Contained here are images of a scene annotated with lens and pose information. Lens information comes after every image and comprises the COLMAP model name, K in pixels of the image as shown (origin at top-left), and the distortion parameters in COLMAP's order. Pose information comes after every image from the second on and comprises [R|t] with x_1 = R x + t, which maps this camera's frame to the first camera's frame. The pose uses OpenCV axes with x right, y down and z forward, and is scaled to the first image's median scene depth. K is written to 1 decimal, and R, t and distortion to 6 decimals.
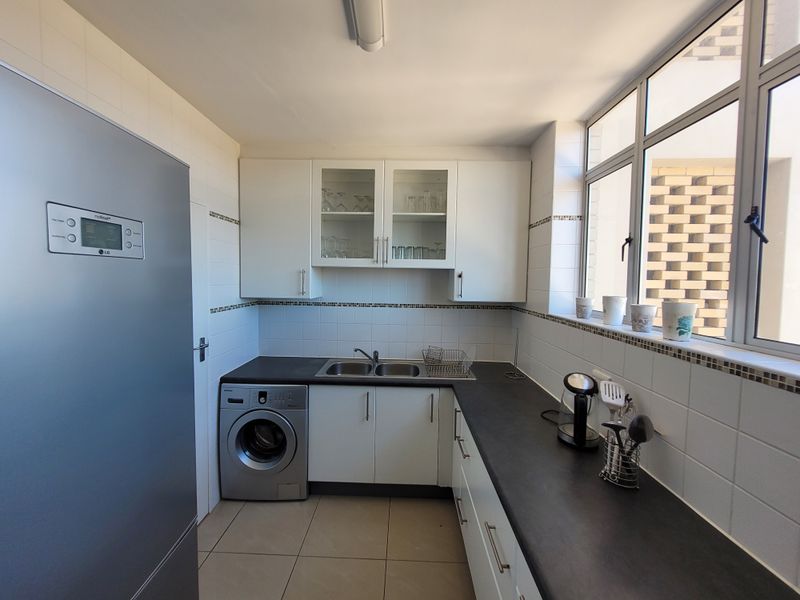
lens RADIAL K [[309.7, 0, 396.9], [0, 309.7, 291.0], [0, 0, 1]] dist [0.000877, -0.000020]
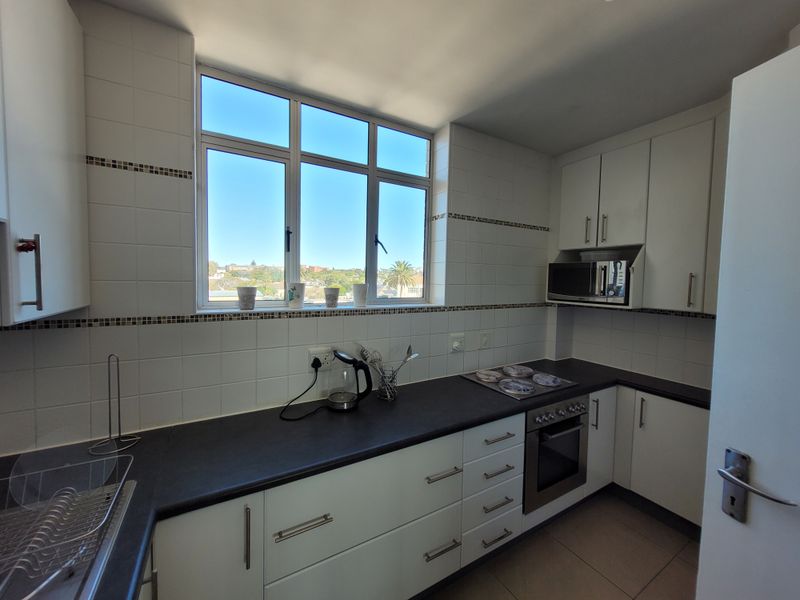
lens RADIAL K [[309.7, 0, 396.9], [0, 309.7, 291.0], [0, 0, 1]] dist [0.000877, -0.000020]
pose [[-0.524931, -0.059067, 0.849093, -0.620058], [0.008790, 0.997160, 0.074801, -0.047606], [-0.851100, 0.046728, -0.522921, 1.792263]]
